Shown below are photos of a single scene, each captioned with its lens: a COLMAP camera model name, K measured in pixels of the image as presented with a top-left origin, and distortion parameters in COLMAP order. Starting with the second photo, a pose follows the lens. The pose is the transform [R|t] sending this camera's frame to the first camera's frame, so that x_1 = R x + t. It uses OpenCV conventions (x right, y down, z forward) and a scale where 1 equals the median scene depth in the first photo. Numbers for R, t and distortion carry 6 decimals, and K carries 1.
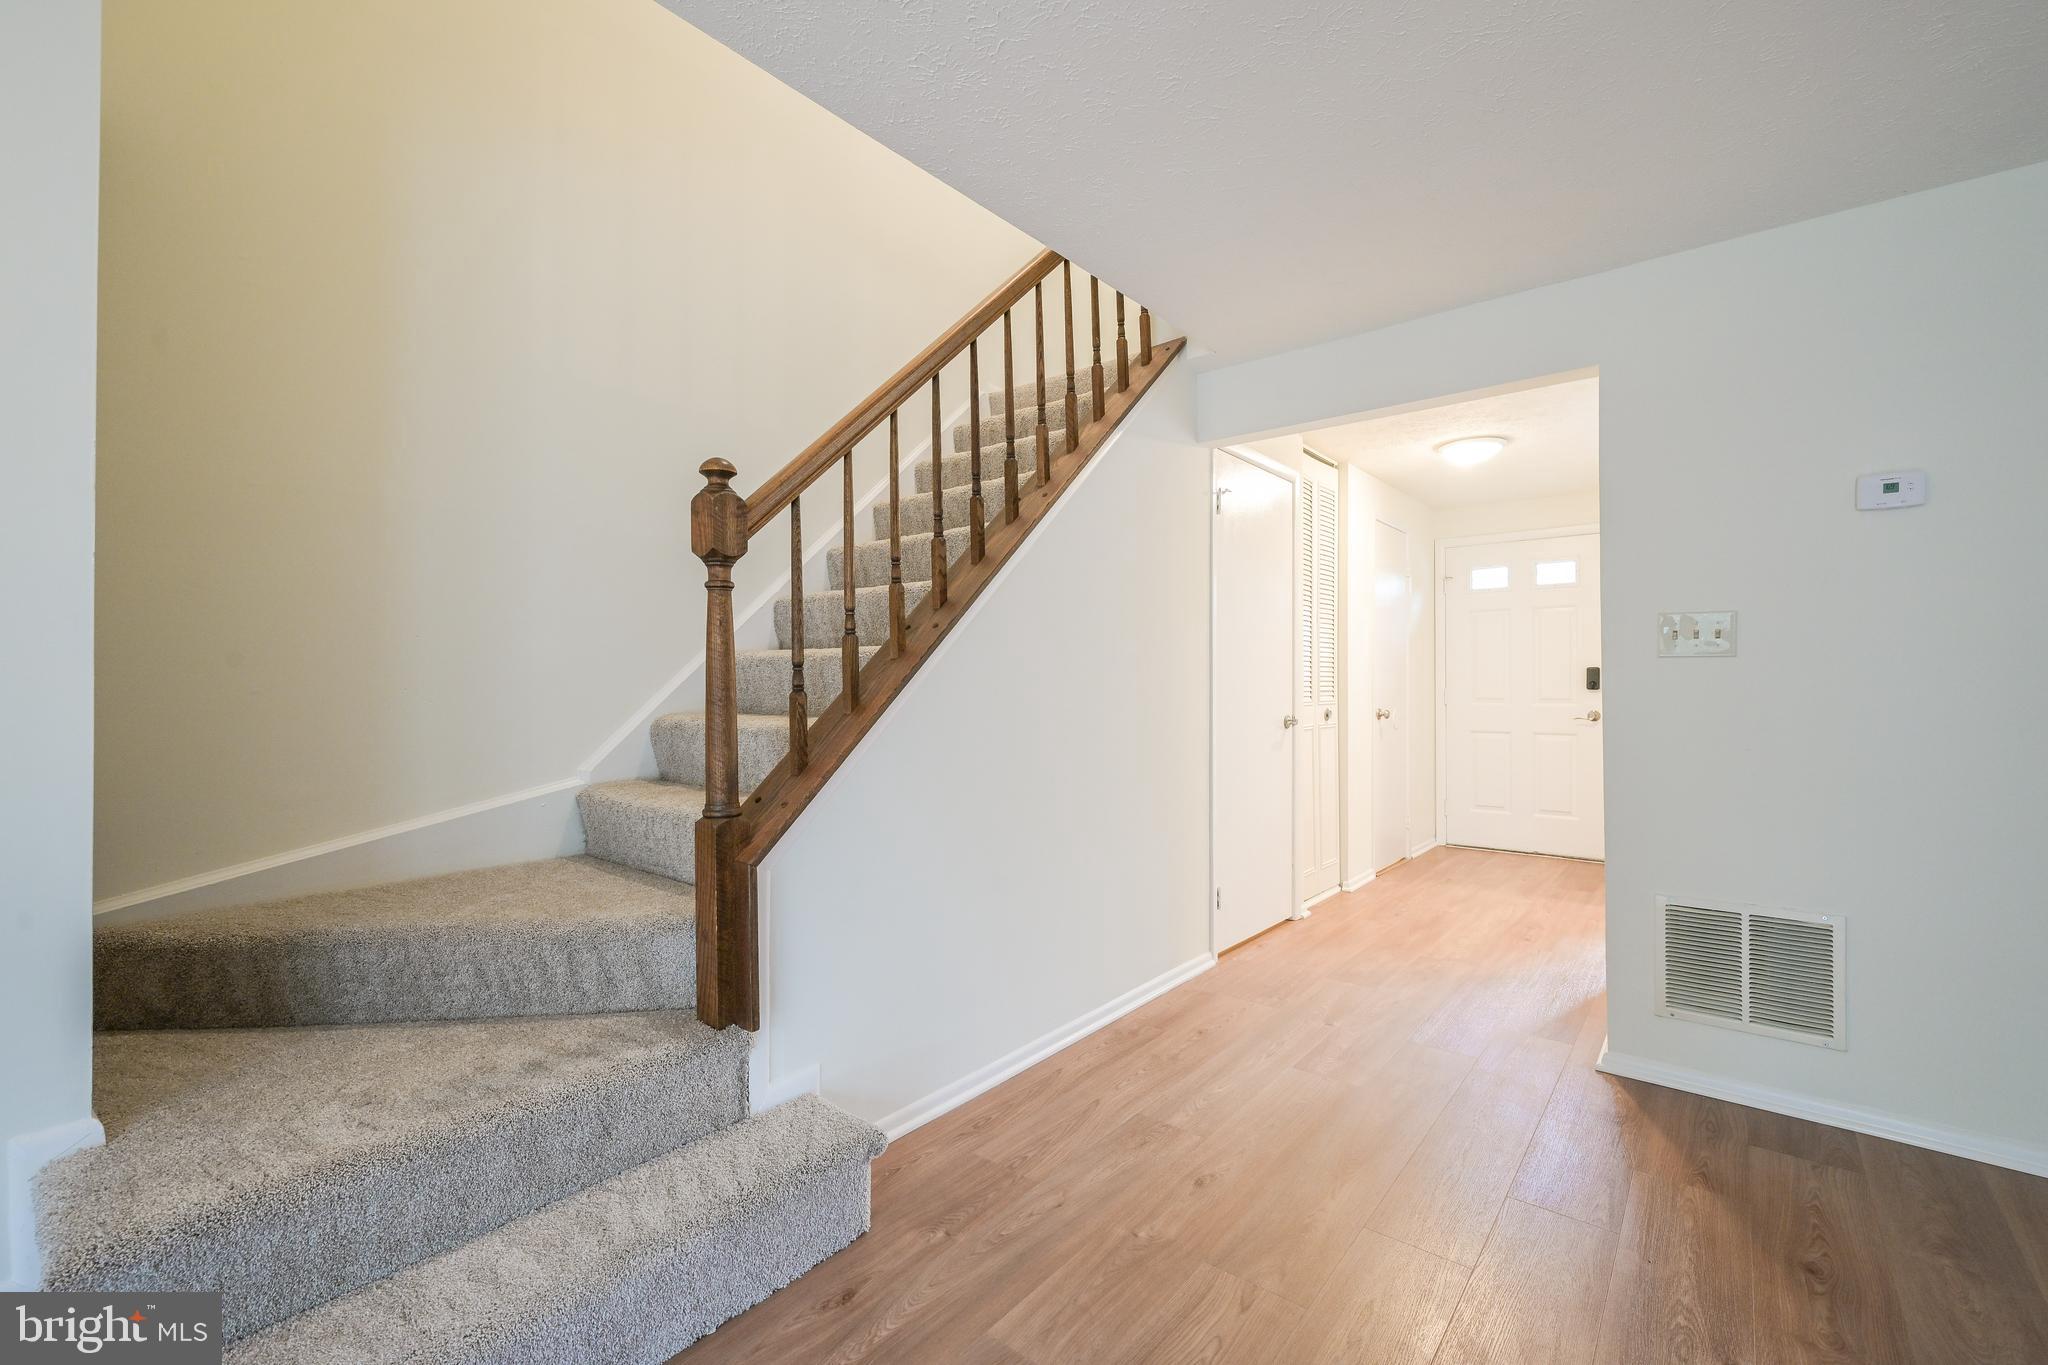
lens RADIAL K [[864.0, 0, 1006.1], [0, 864.0, 682.9], [0, 0, 1]] dist [-0.001987, -0.000189]
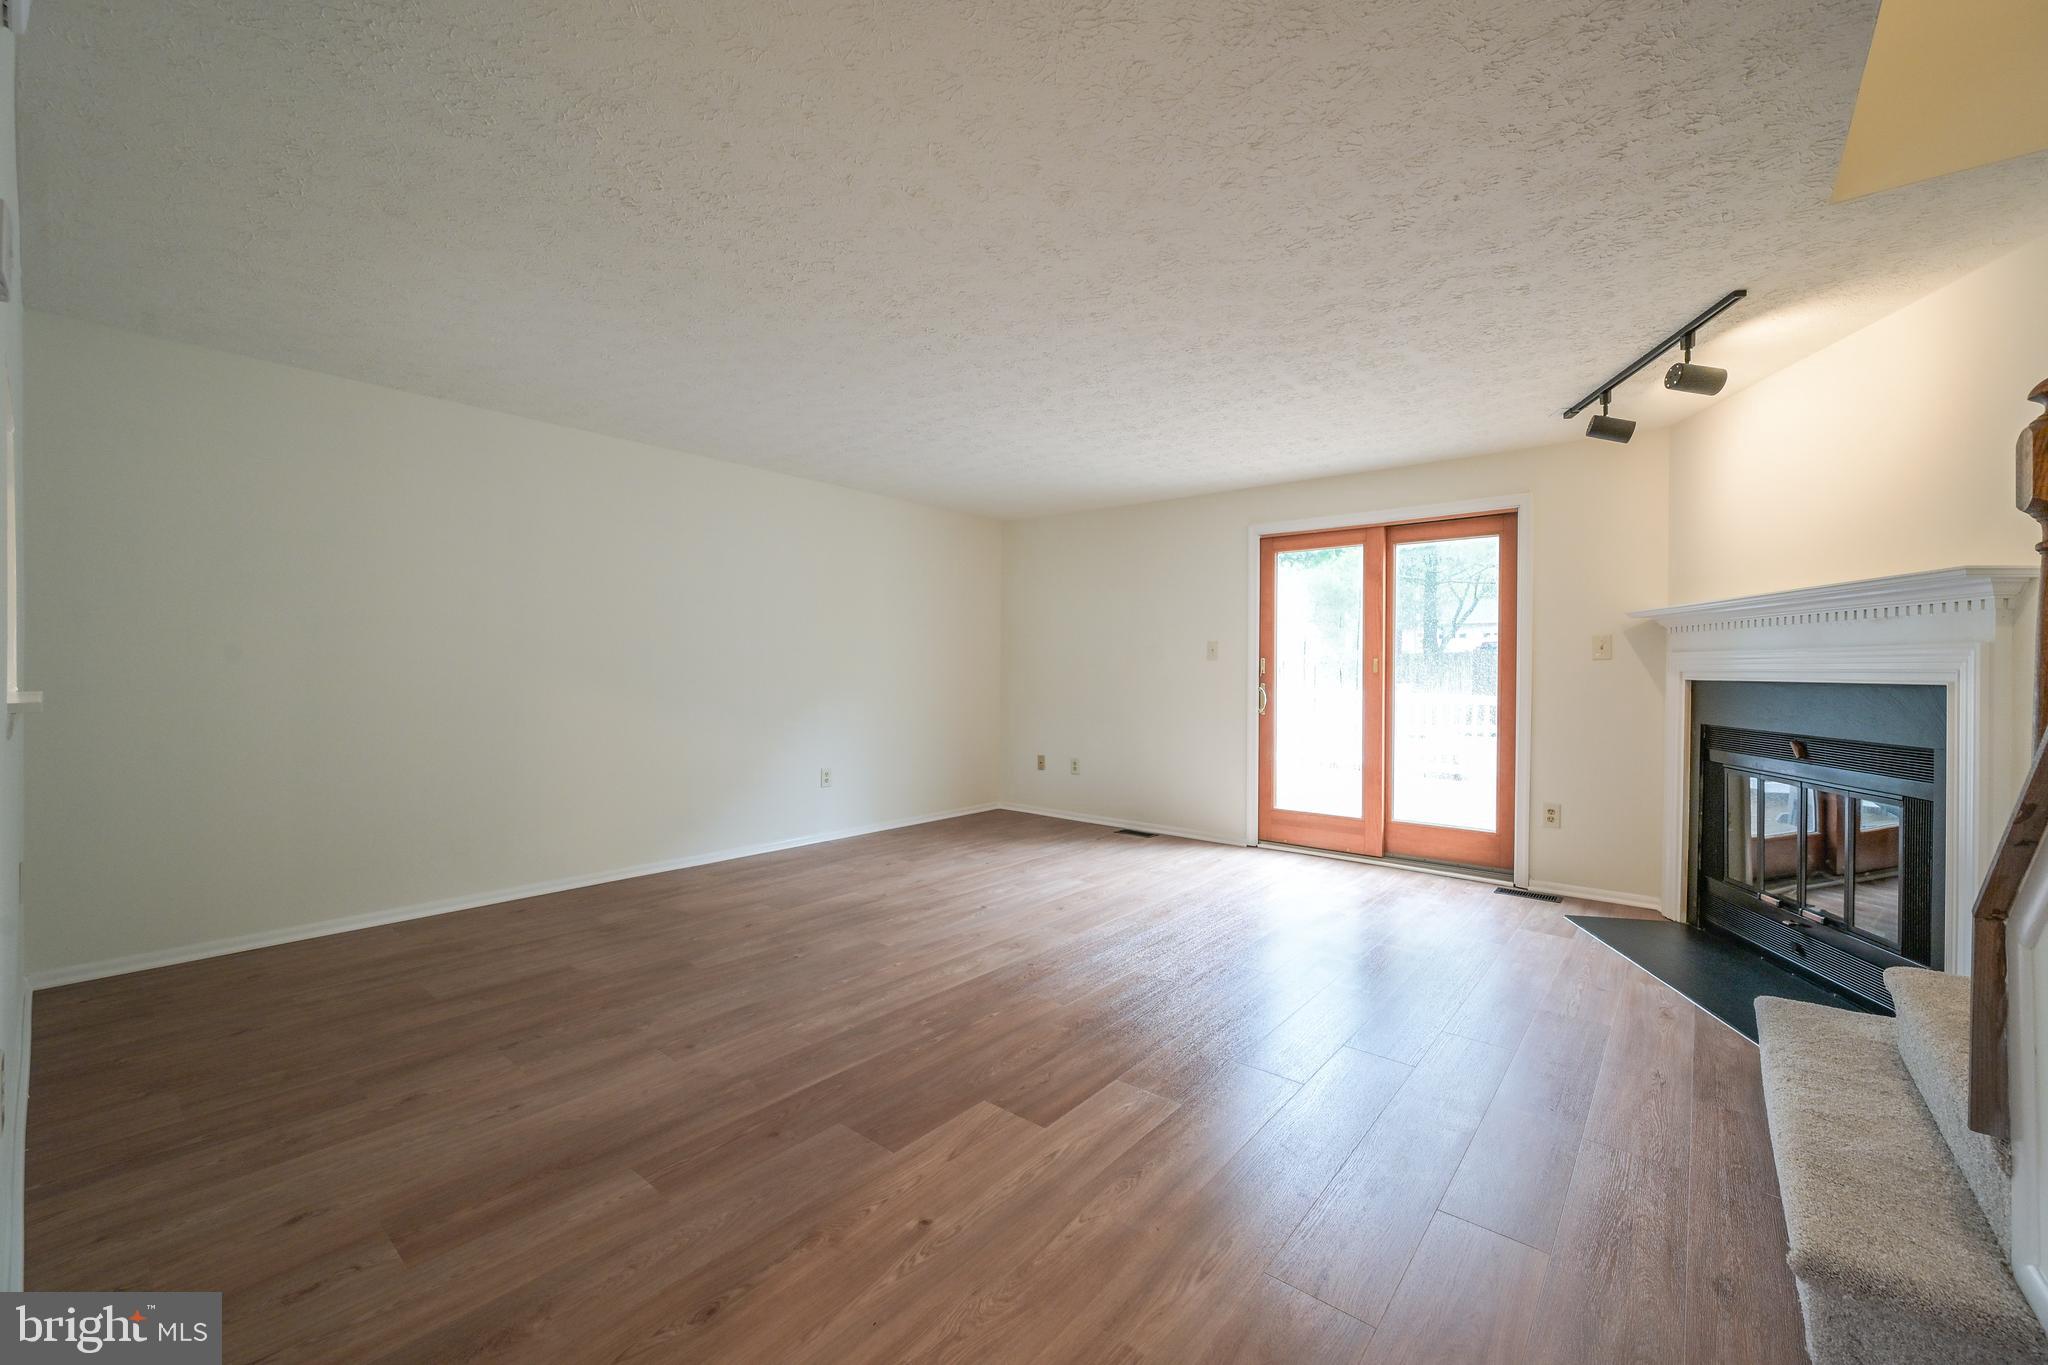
lens RADIAL K [[805.5, 0, 1045.7], [0, 805.5, 678.1], [0, 0, 1]] dist [-0.000865, -0.000686]
pose [[-0.999730, -0.006664, -0.022250, 0.348810], [-0.006789, 0.999961, 0.005570, -0.000394], [0.022212, 0.005720, -0.999737, 1.081611]]
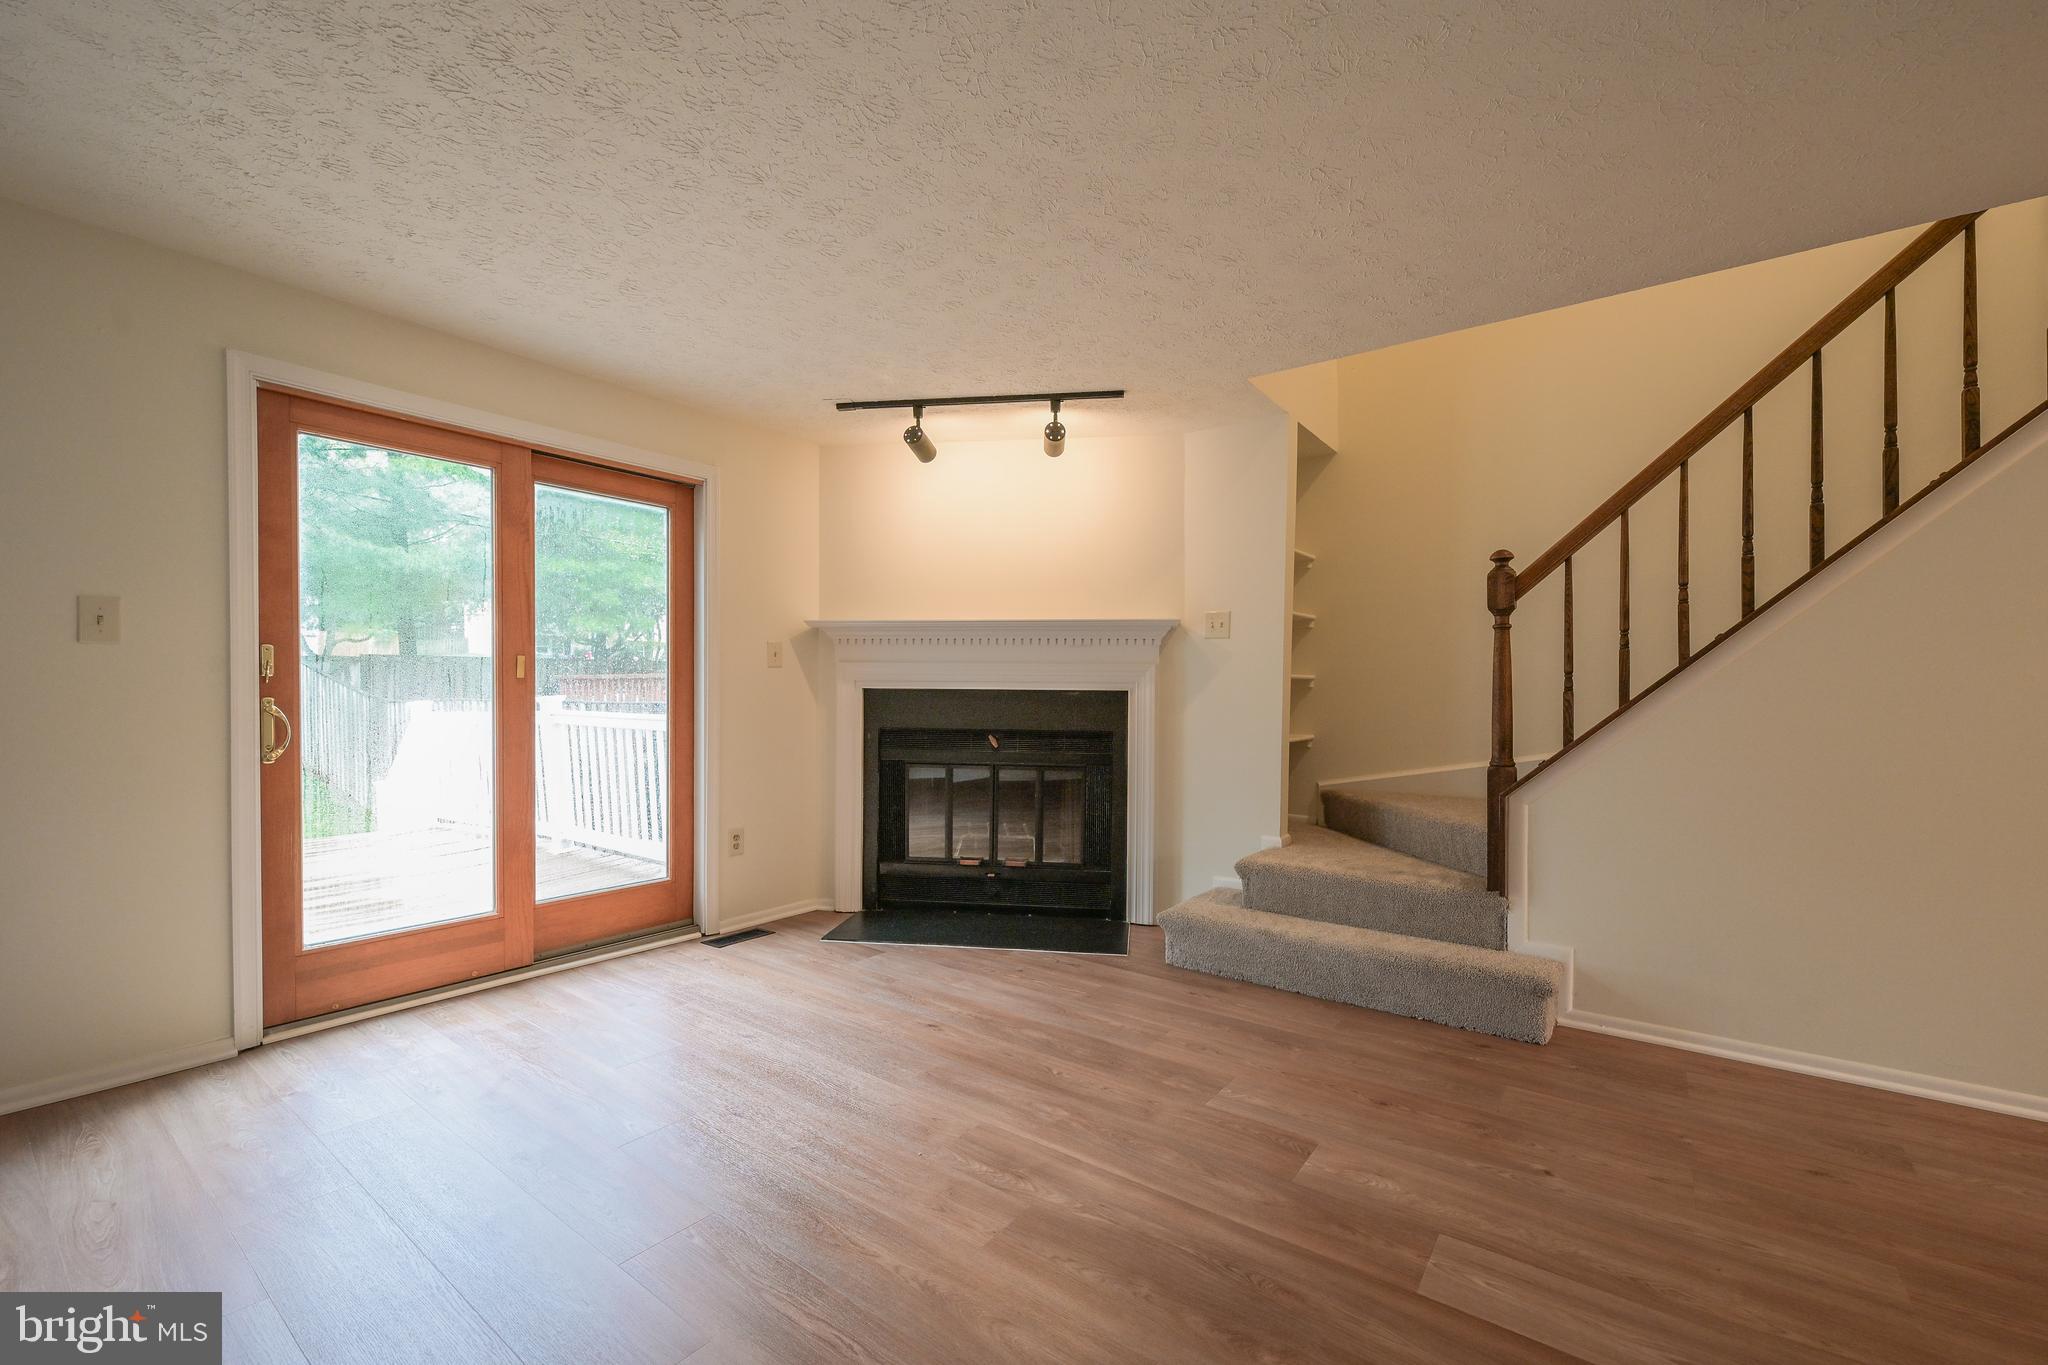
lens RADIAL K [[828.0, 0, 1050.9], [0, 828.0, 705.4], [0, 0, 1]] dist [-0.000277, -0.000427]
pose [[0.071706, 0.014281, -0.997324, 0.769437], [-0.003133, 0.999896, 0.014092, 0.011635], [0.997421, 0.002114, 0.071743, 0.019029]]
